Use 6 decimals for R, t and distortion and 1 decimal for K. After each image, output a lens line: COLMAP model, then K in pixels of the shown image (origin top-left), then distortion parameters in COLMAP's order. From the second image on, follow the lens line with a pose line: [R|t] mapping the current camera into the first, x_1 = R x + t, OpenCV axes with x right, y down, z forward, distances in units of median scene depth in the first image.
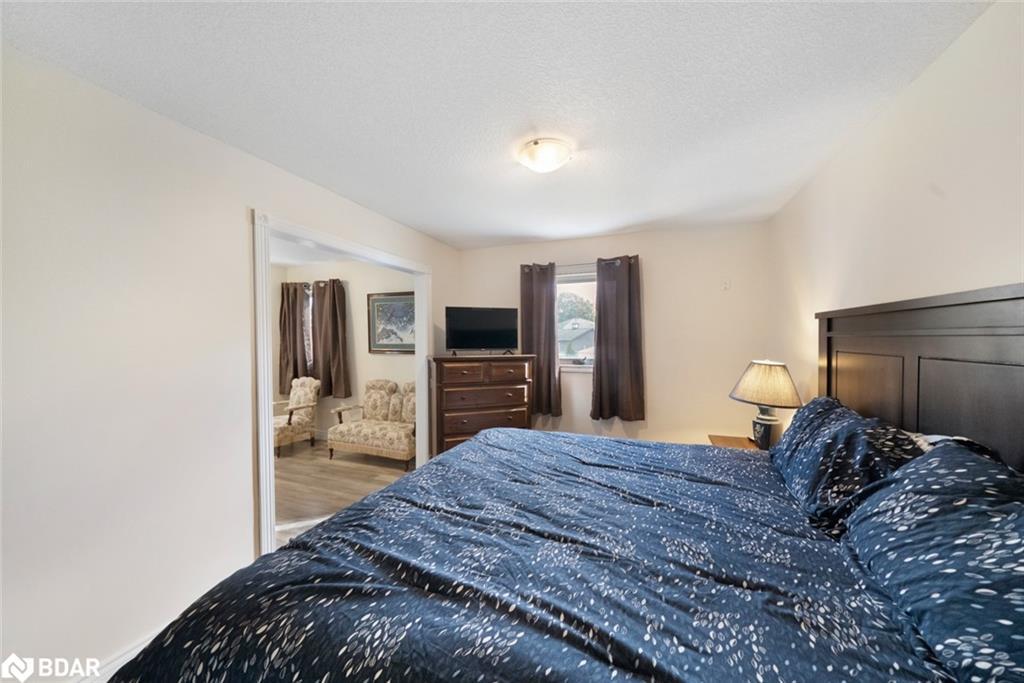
lens RADIAL K [[360.4, 0, 512.0], [0, 360.4, 341.5], [0, 0, 1]] dist [-0.007154, -0.000069]
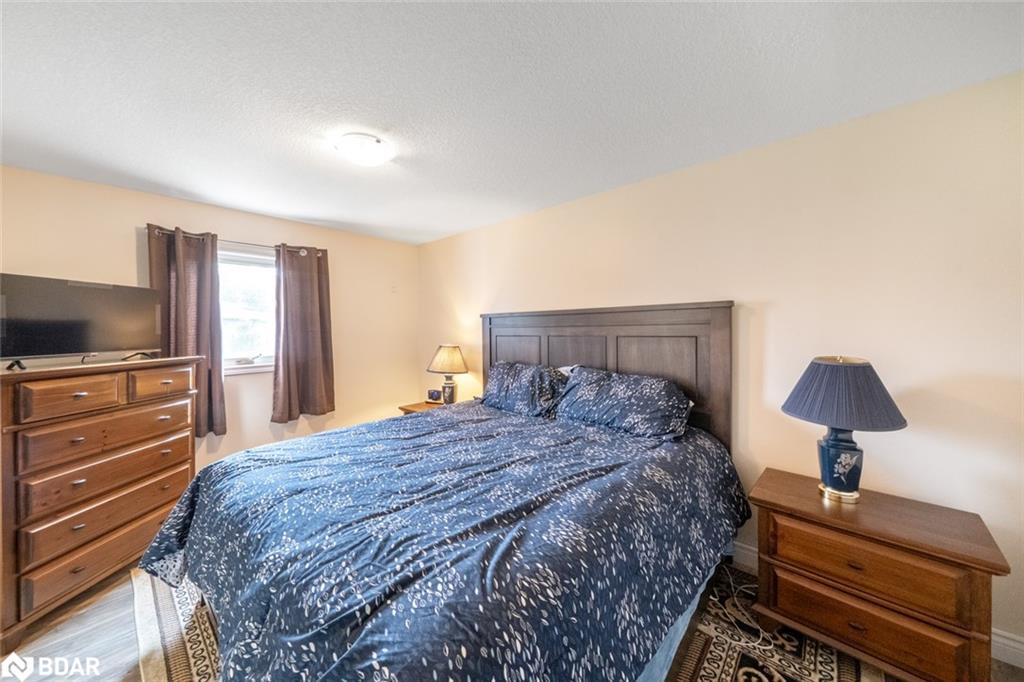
lens RADIAL K [[360.4, 0, 512.0], [0, 360.4, 341.0], [0, 0, 1]] dist [-0.007154, -0.000069]
pose [[0.344928, -0.034029, 0.938012, -1.055104], [0.025975, 0.999306, 0.026701, 0.009672], [-0.938270, 0.015155, 0.345573, 0.414135]]
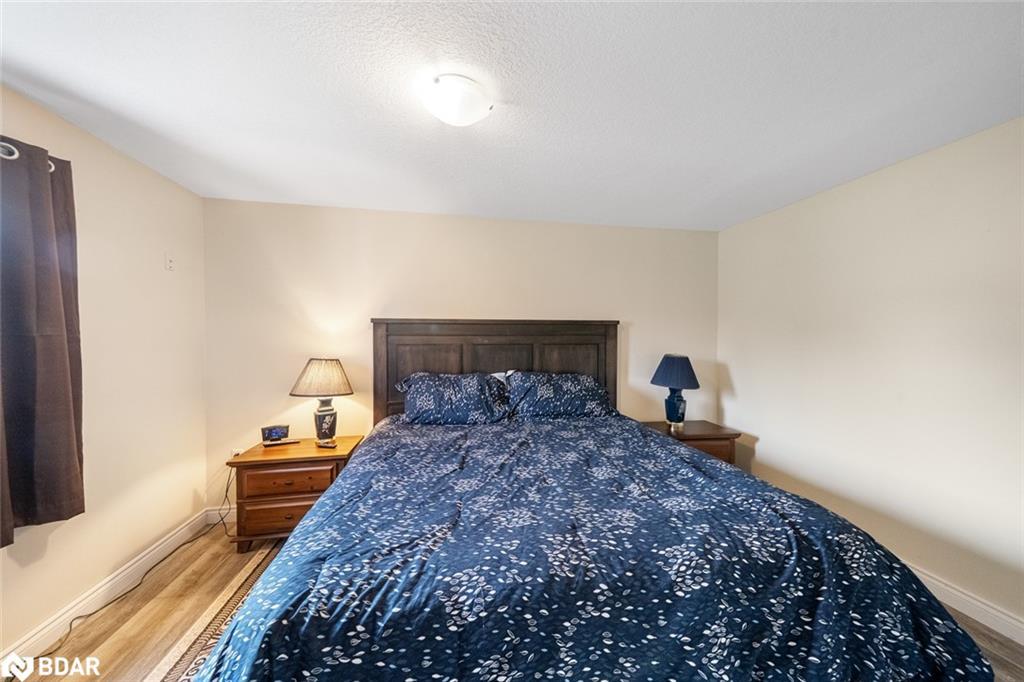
lens RADIAL K [[363.7, 0, 511.5], [0, 363.7, 343.8], [0, 0, 1]] dist [-0.013536, 0.002477]
pose [[-0.548283, -0.008208, 0.836253, -0.935586], [0.015477, 0.999681, 0.019959, -0.003827], [-0.836150, 0.023886, -0.547981, 1.991485]]
